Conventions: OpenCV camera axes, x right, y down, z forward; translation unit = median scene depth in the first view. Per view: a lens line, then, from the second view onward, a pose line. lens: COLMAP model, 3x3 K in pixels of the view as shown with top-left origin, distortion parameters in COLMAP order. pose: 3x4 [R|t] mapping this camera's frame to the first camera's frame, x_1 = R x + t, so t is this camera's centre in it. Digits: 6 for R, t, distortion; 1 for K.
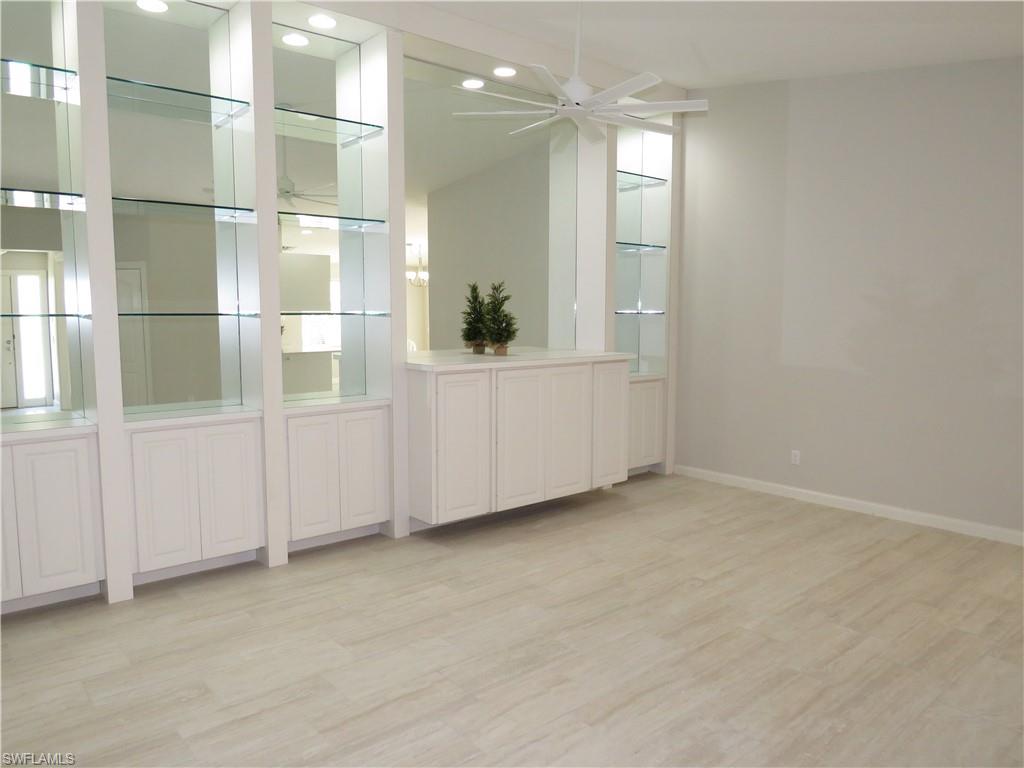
lens RADIAL K [[719.2, 0, 512.4], [0, 719.2, 379.3], [0, 0, 1]] dist [-0.022488, 0.002734]
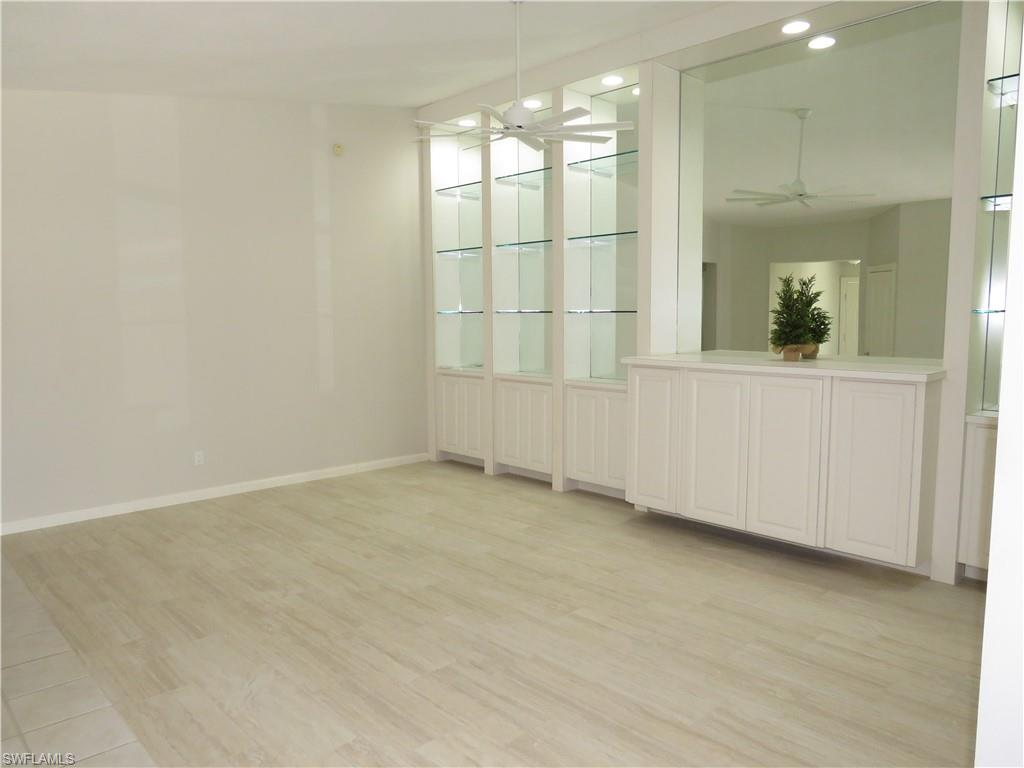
lens RADIAL K [[719.2, 0, 512.5], [0, 719.2, 387.9], [0, 0, 1]] dist [-0.022488, 0.002734]
pose [[0.063929, 0.102587, -0.992668, 1.073432], [-0.093529, 0.990940, 0.096385, -0.070427], [0.993562, 0.086682, 0.072945, 0.807504]]
